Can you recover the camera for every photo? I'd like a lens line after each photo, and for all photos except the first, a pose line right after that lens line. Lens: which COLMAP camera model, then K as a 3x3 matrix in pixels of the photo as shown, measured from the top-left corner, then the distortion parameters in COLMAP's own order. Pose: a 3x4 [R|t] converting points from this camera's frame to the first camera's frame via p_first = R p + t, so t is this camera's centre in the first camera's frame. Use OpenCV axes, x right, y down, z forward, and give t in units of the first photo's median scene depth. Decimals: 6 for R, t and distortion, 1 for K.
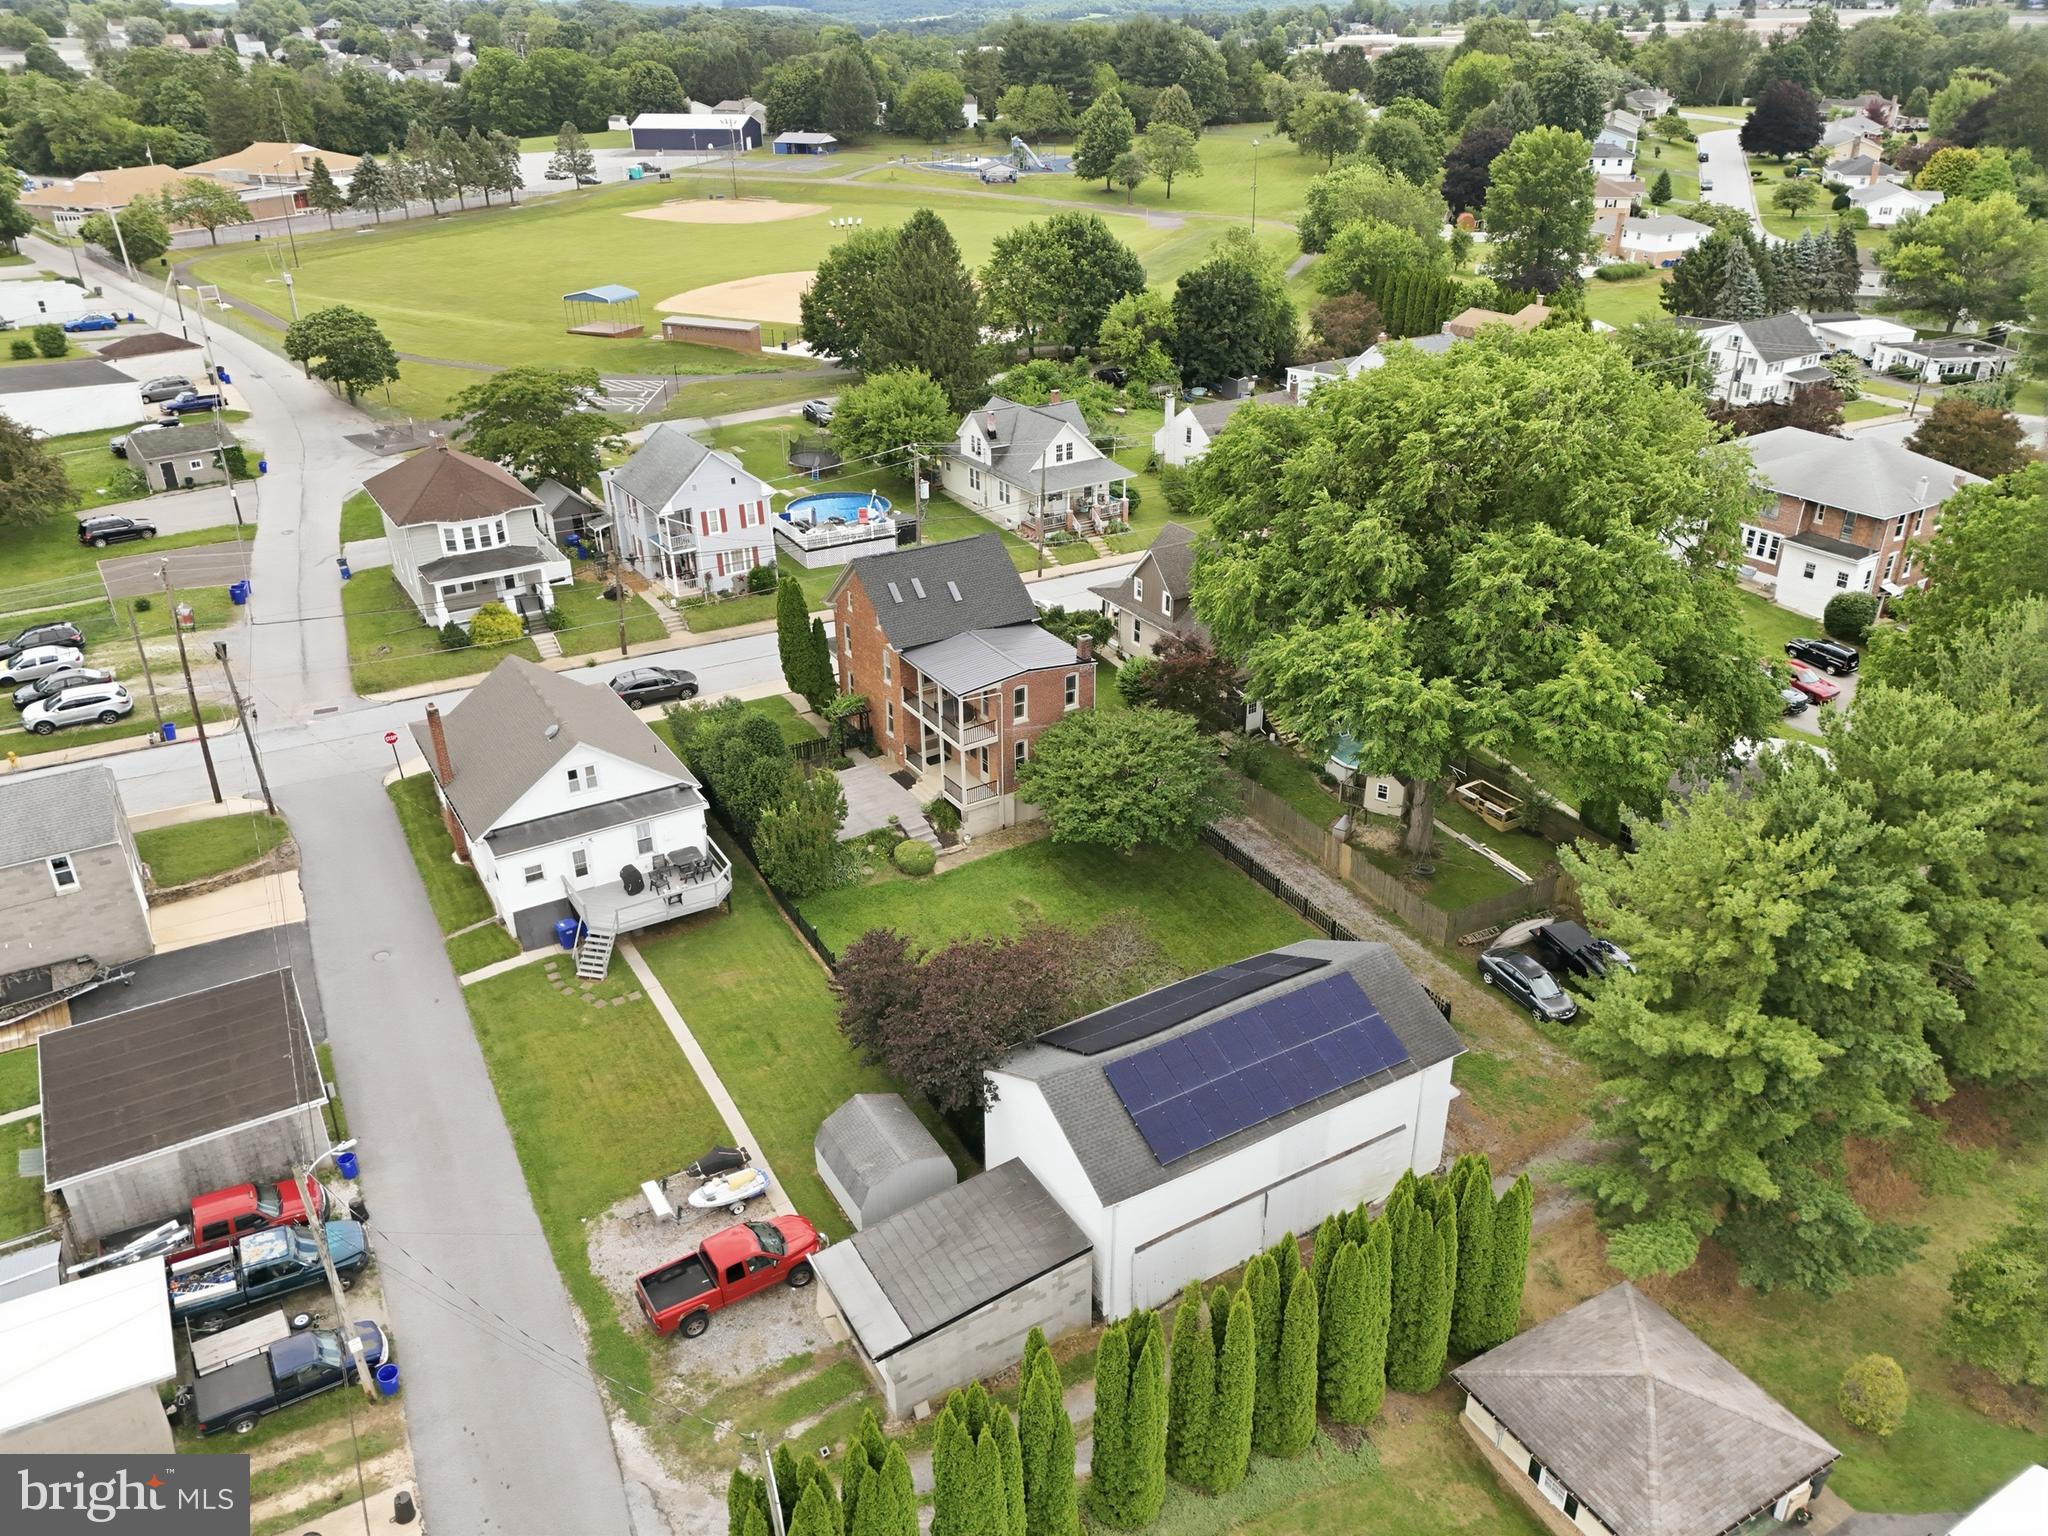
lens RADIAL K [[1502.2, 0, 1028.4], [0, 1502.2, 770.4], [0, 0, 1]] dist [0.074668, -0.066502]
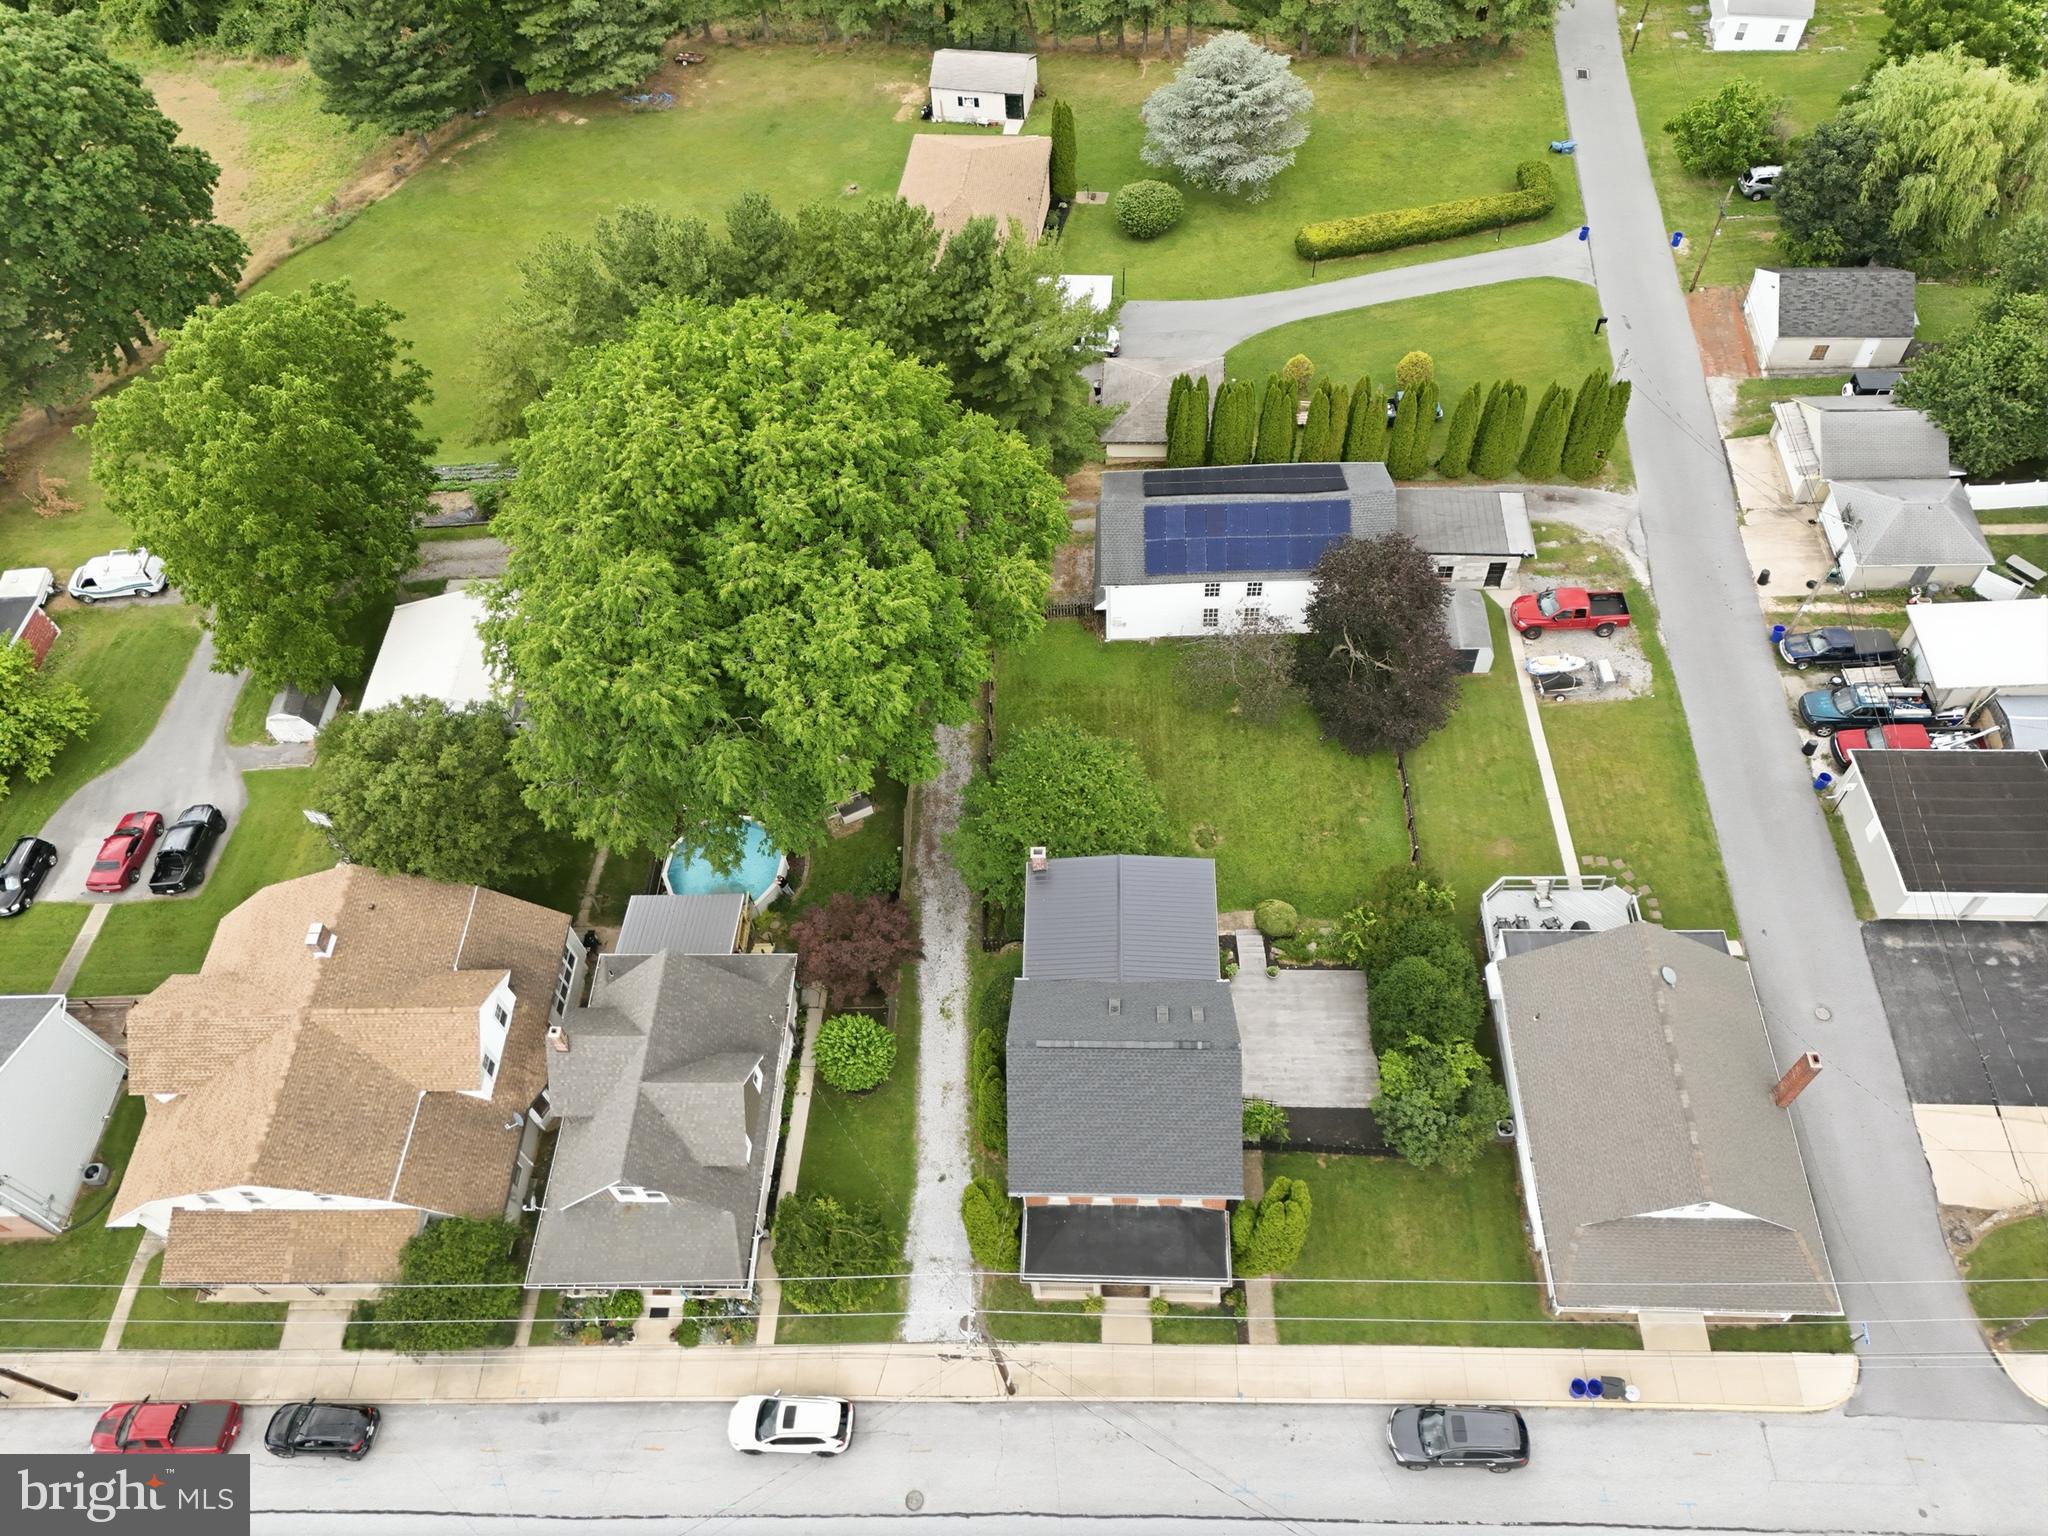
lens RADIAL K [[1502.2, 0, 1028.4], [0, 1502.2, 770.4], [0, 0, 1]] dist [0.074668, -0.066502]
pose [[-0.836322, -0.413835, 0.359592, -0.201965], [0.303451, 0.196847, 0.932292, -0.738087], [-0.456600, 0.888815, -0.039049, 0.817810]]
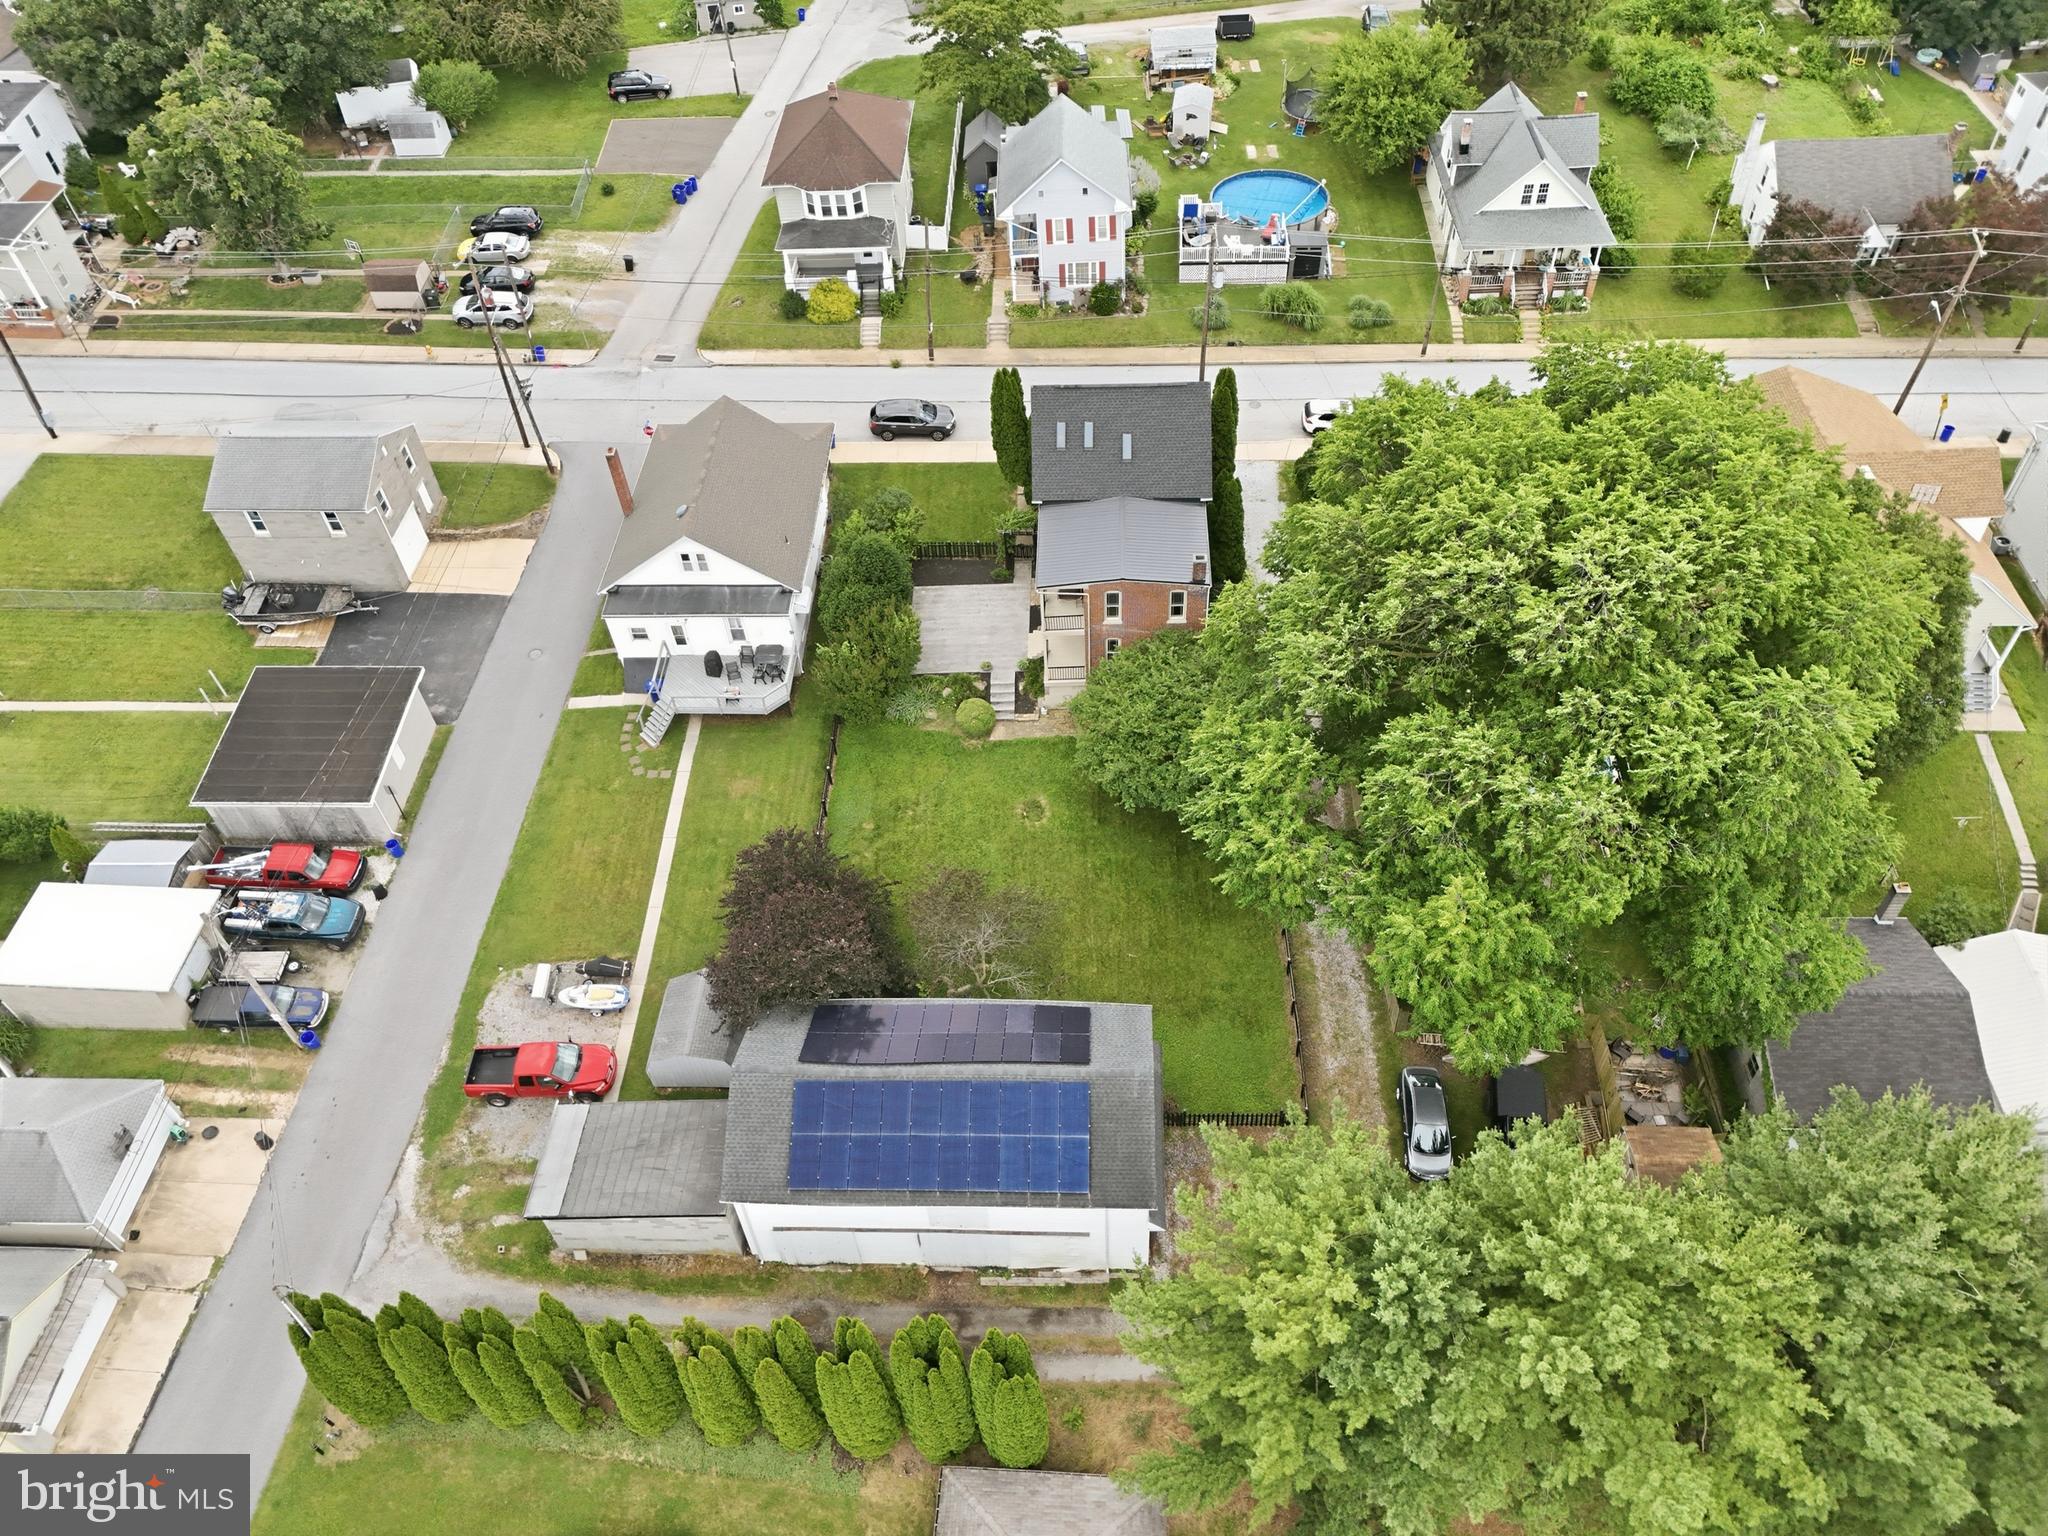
lens RADIAL K [[1502.2, 0, 1028.4], [0, 1502.2, 770.4], [0, 0, 1]] dist [0.074668, -0.066502]
pose [[0.834317, 0.386043, -0.393556, 0.296609], [-0.212188, 0.883761, 0.417064, -0.274982], [0.508814, -0.264456, 0.819251, 0.134241]]
